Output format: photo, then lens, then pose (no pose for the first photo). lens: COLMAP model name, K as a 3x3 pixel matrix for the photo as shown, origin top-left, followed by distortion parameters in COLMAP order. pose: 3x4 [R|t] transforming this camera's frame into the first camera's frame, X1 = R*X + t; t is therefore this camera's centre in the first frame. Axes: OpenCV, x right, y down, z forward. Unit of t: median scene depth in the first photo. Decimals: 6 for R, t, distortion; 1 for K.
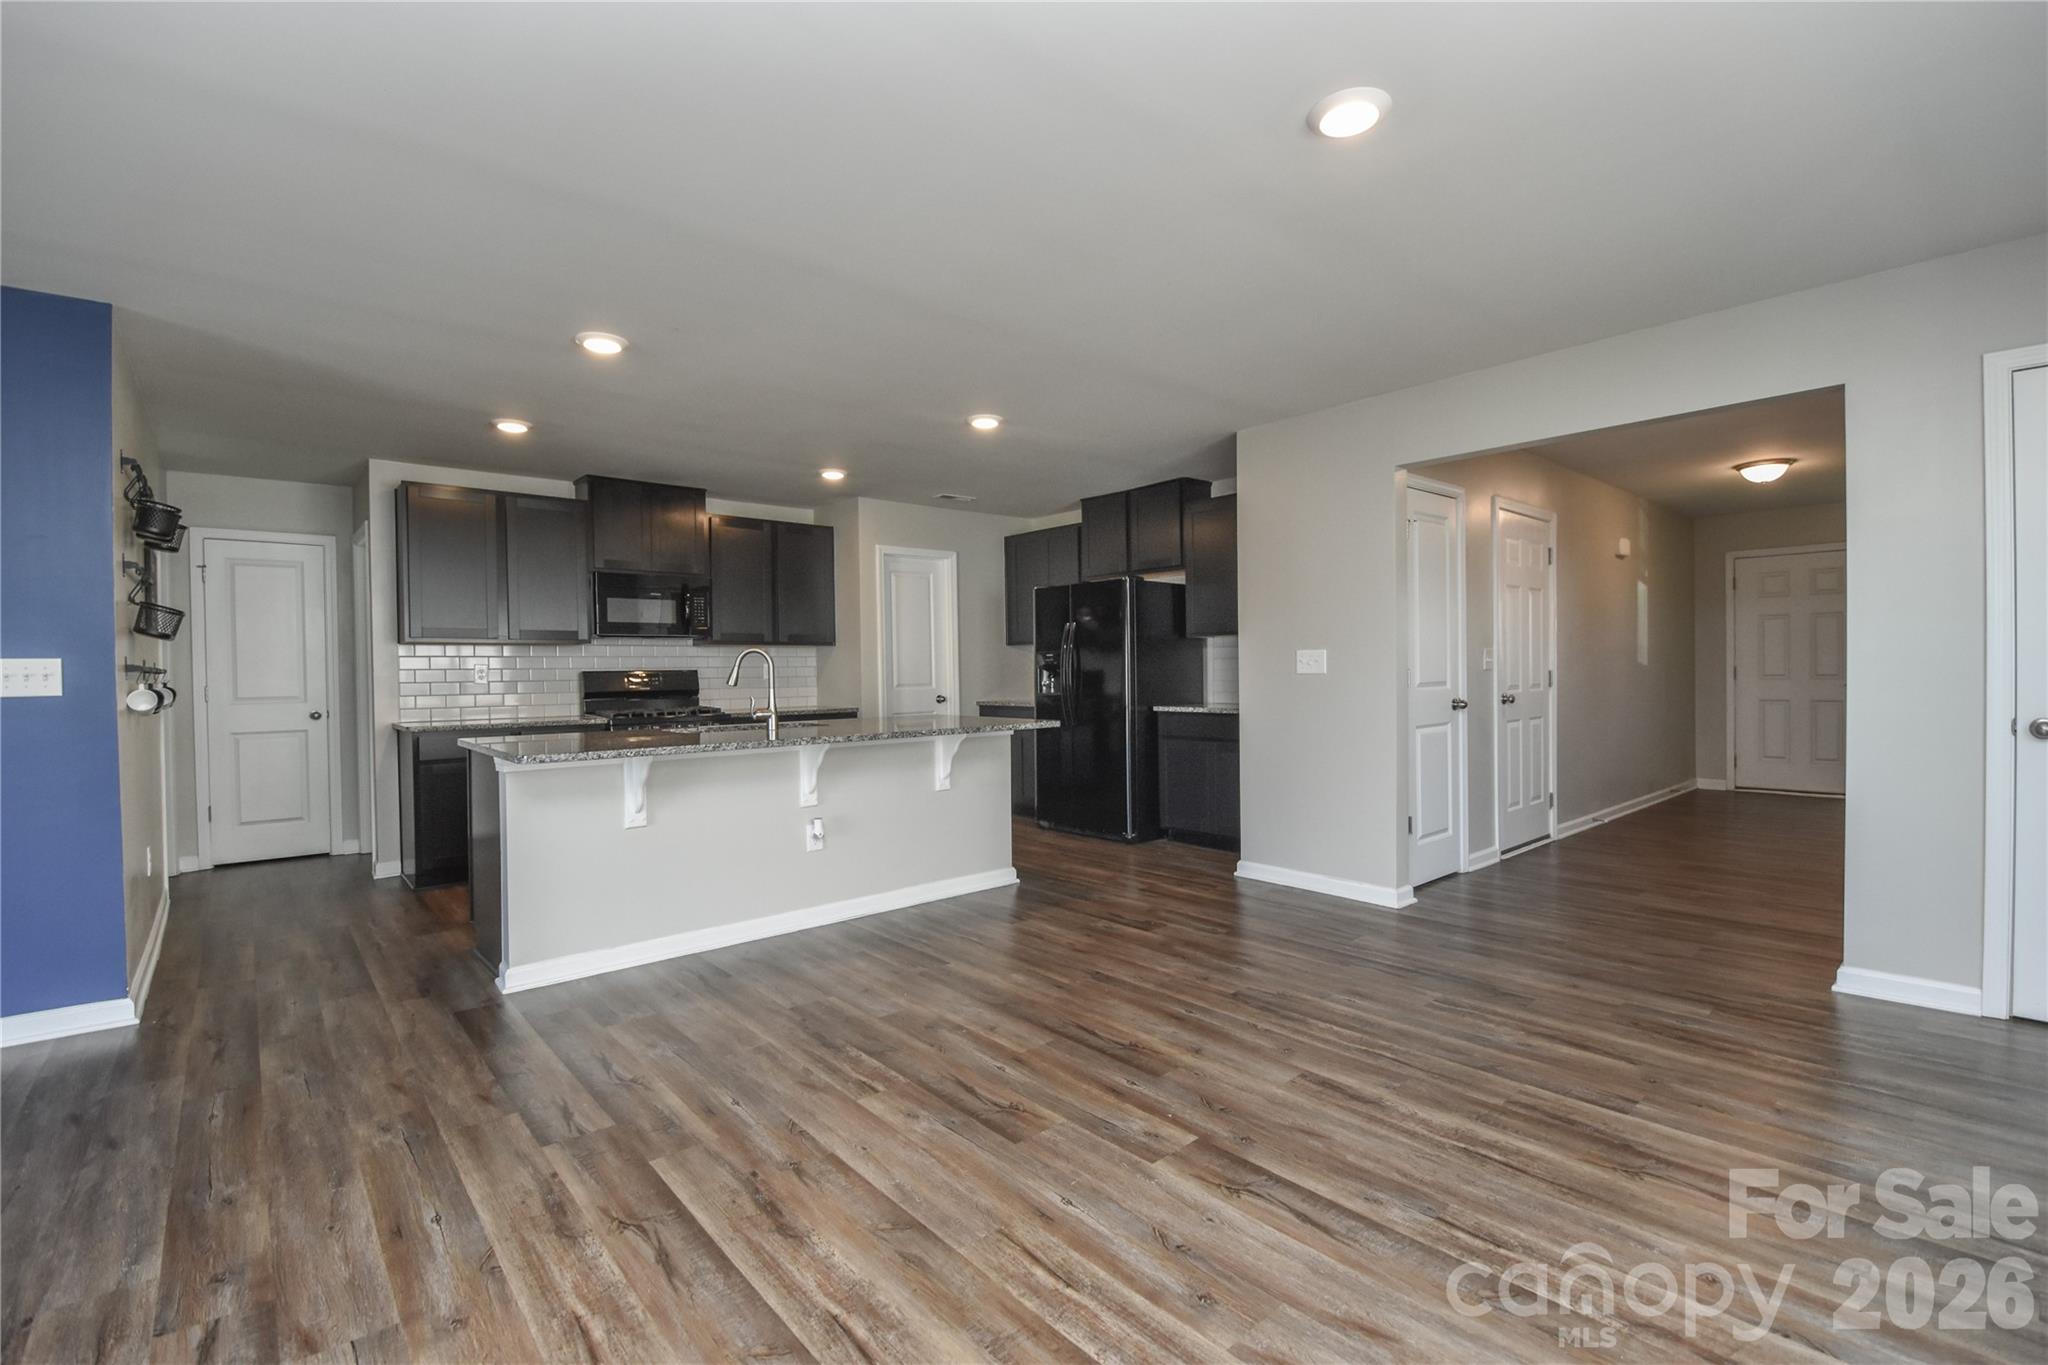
lens RADIAL K [[902.4, 0, 1025.3], [0, 902.4, 671.7], [0, 0, 1]] dist [0.002077, -0.006209]
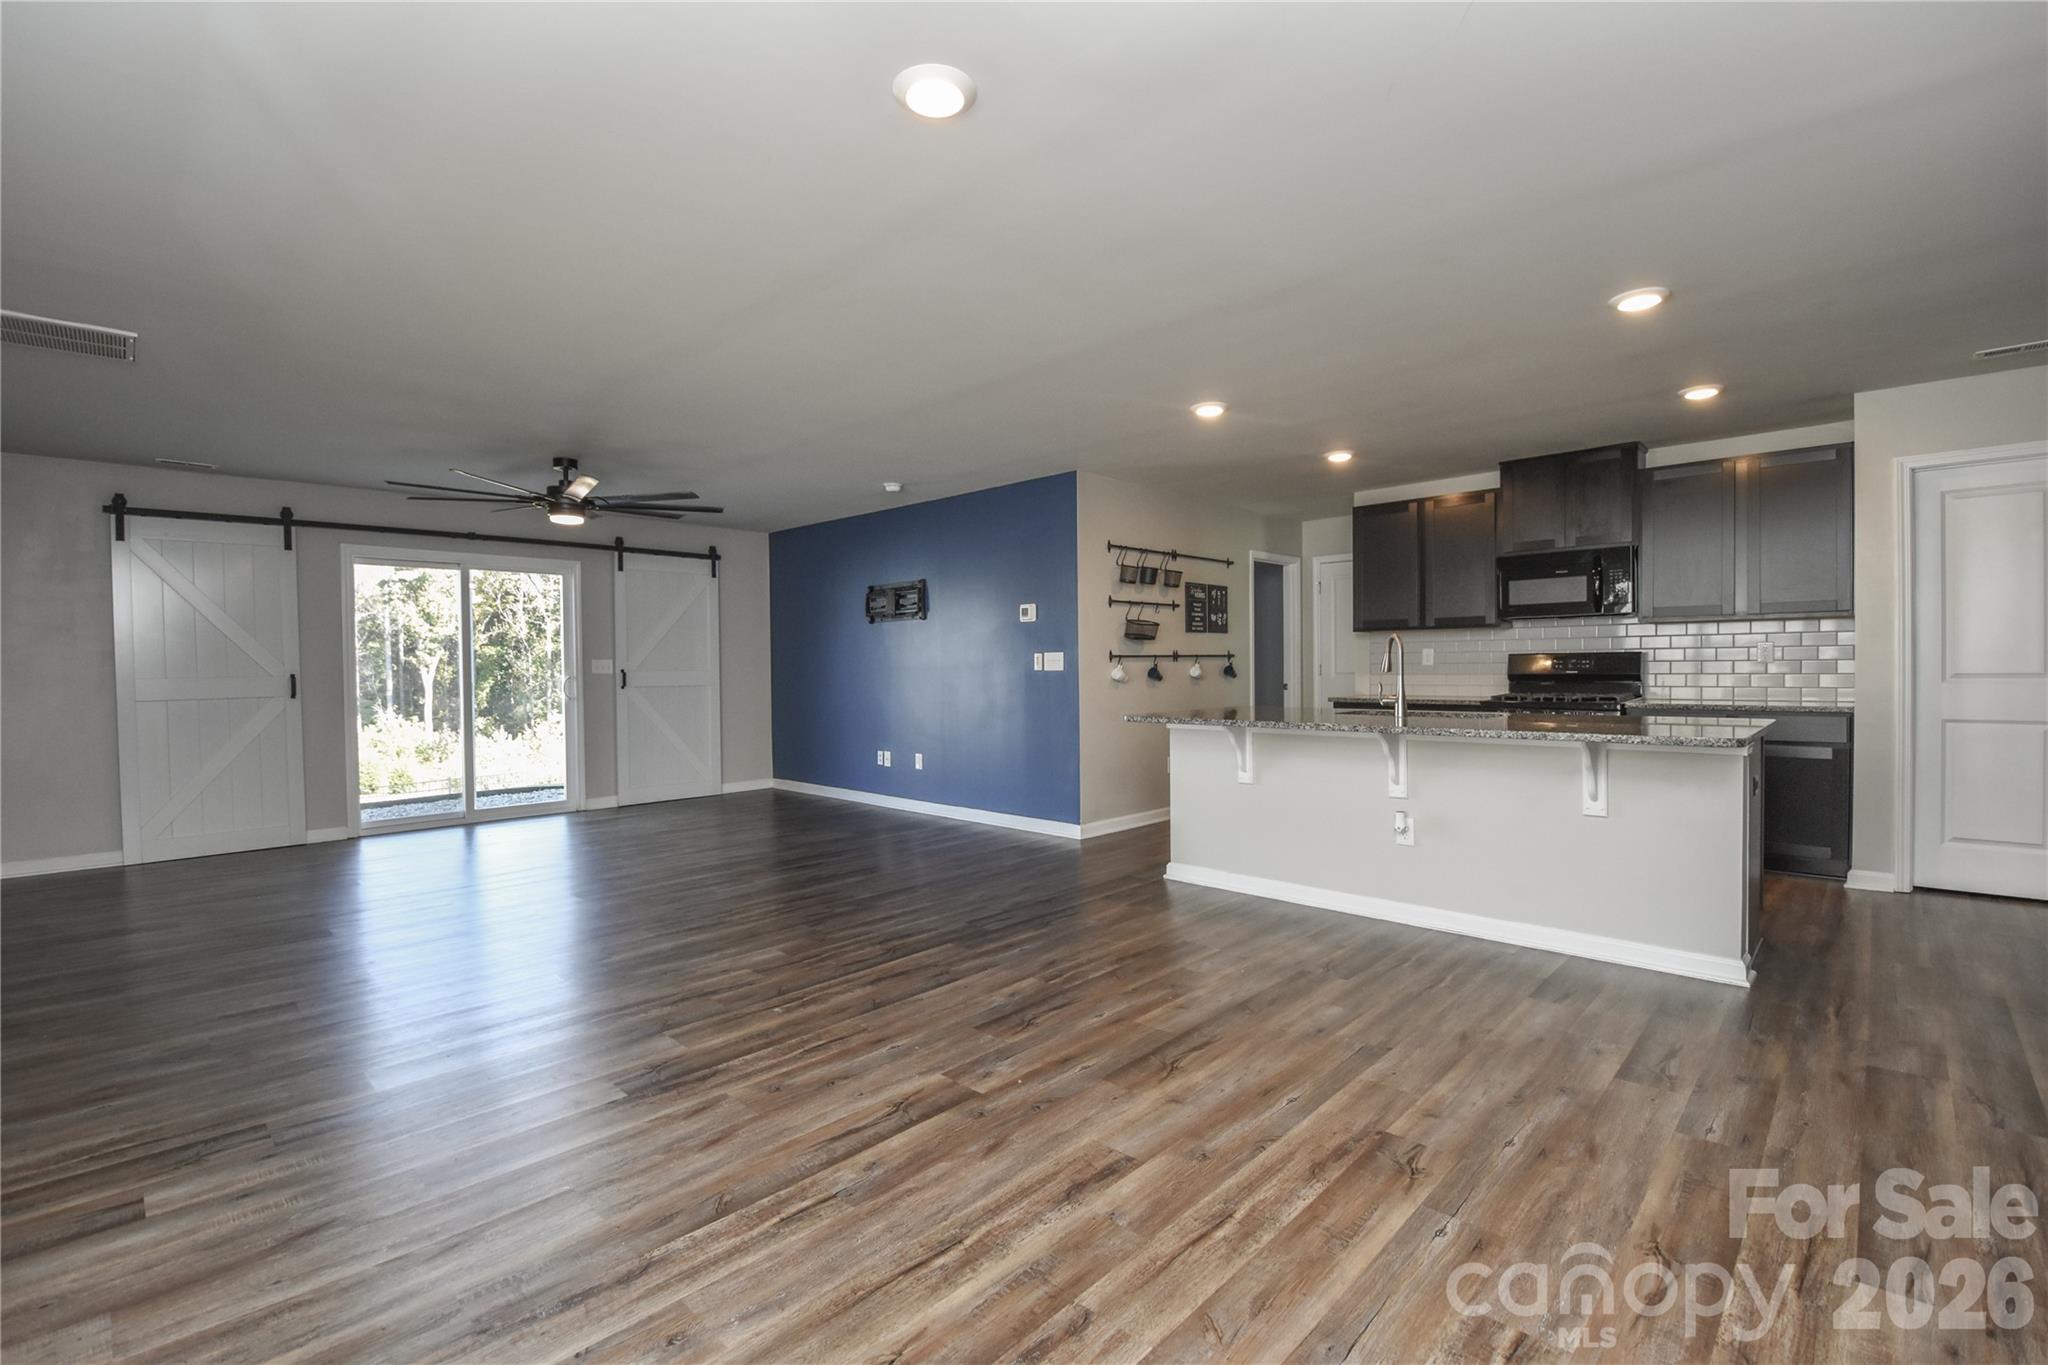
lens RADIAL K [[902.4, 0, 1023.9], [0, 902.4, 675.6], [0, 0, 1]] dist [0.002077, -0.006209]
pose [[0.087502, 0.024698, -0.995858, 0.679956], [0.008364, 0.999639, 0.025526, -0.010028], [0.996129, -0.010563, 0.087264, 0.511990]]
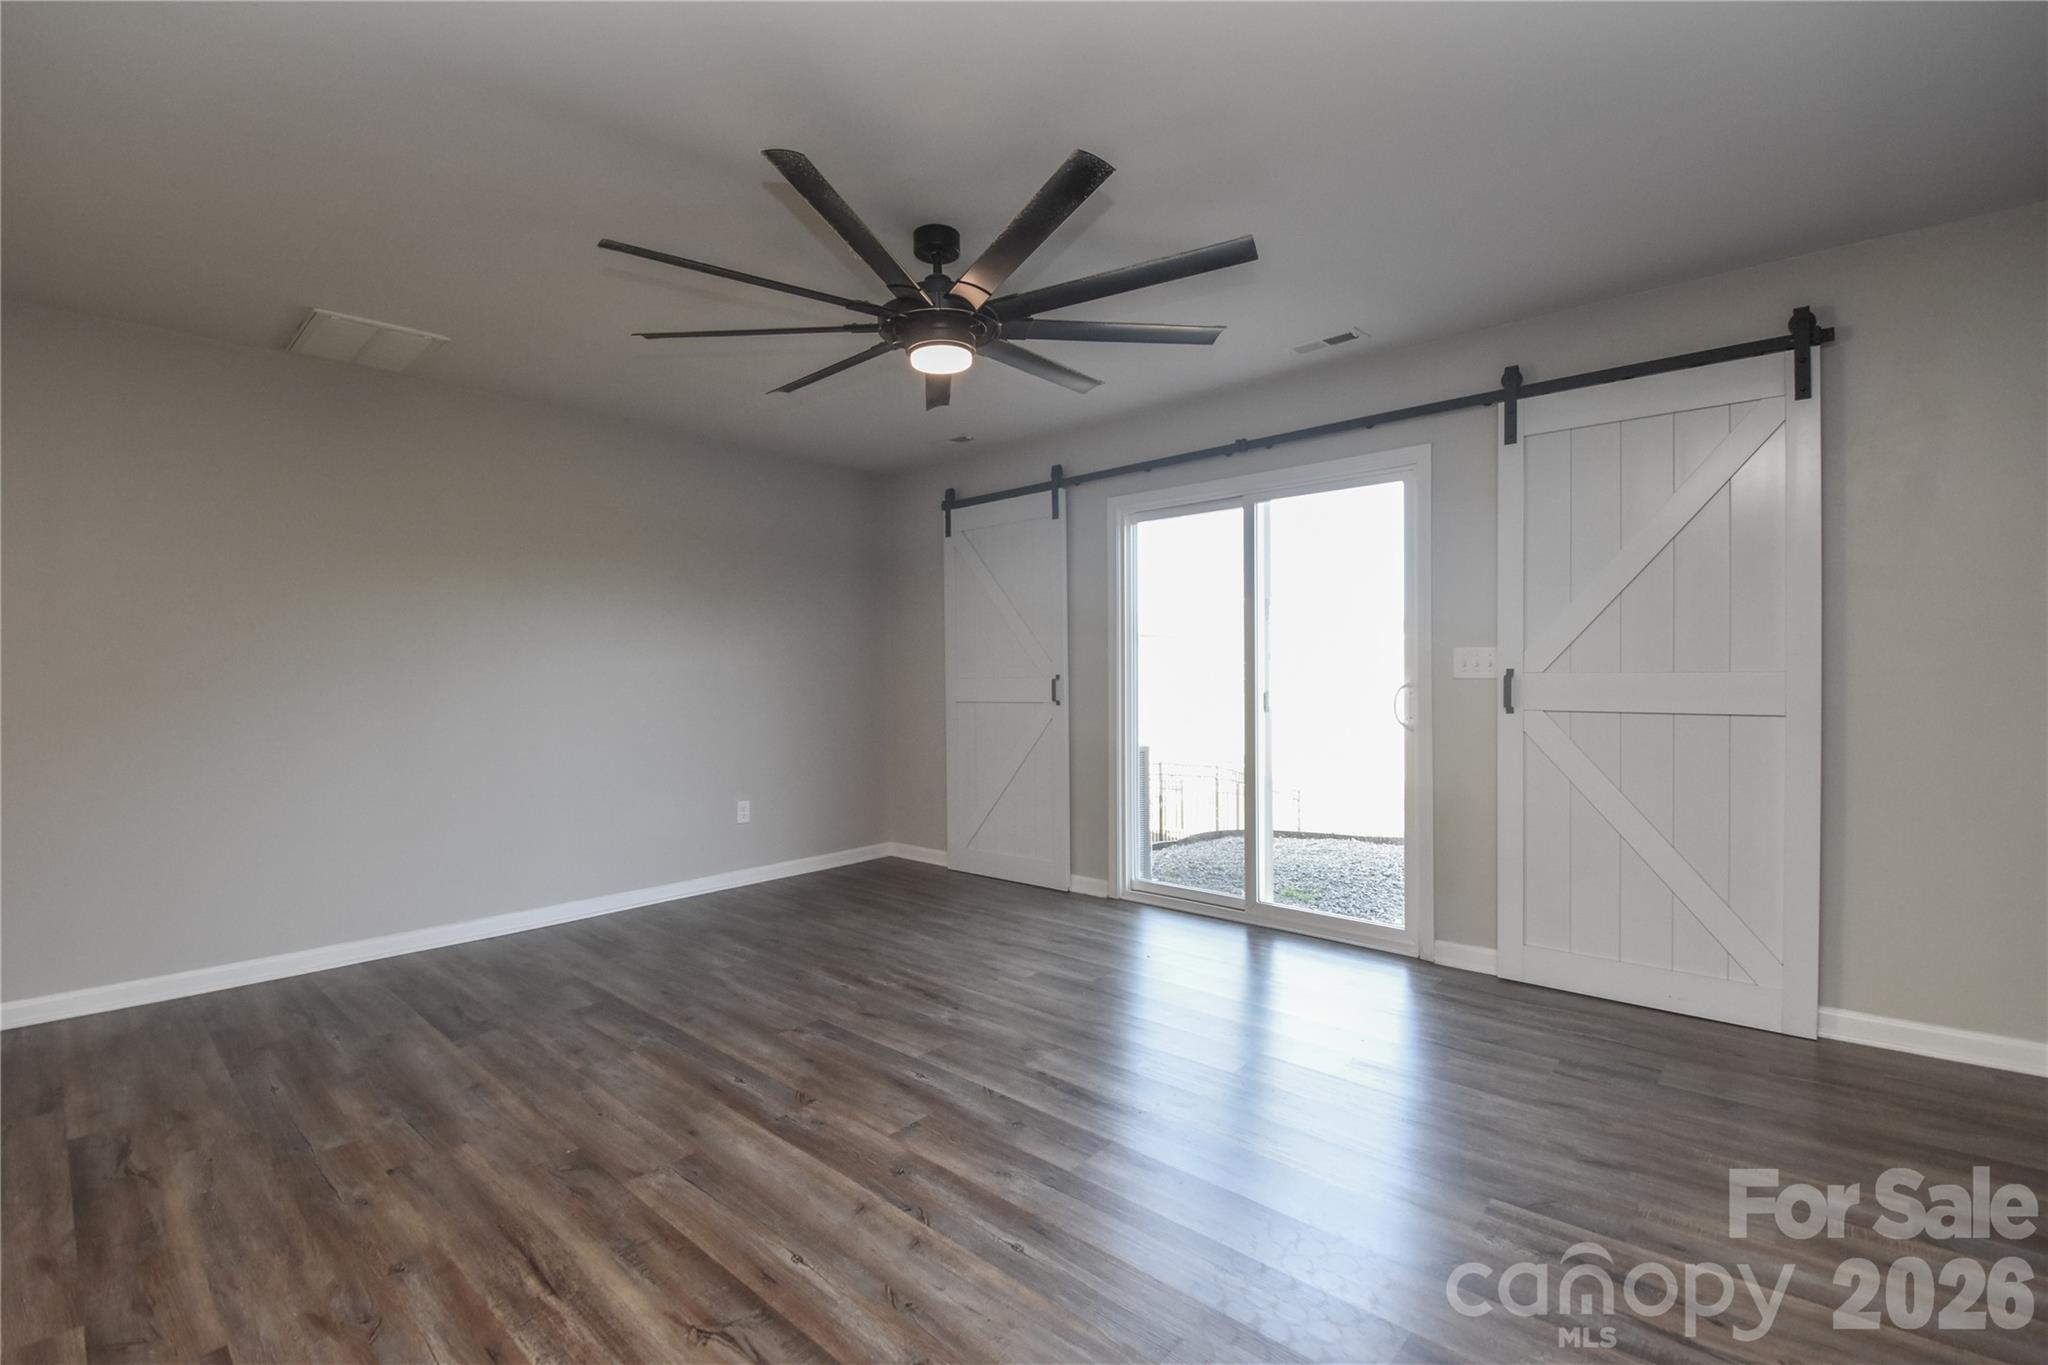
lens RADIAL K [[902.4, 0, 1016.7], [0, 902.4, 680.2], [0, 0, 1]] dist [0.002077, -0.006209]
pose [[-0.993085, 0.022734, -0.115176, -0.665635], [0.021705, 0.999713, 0.010179, 0.009610], [0.115374, 0.007609, -0.993293, 0.605086]]
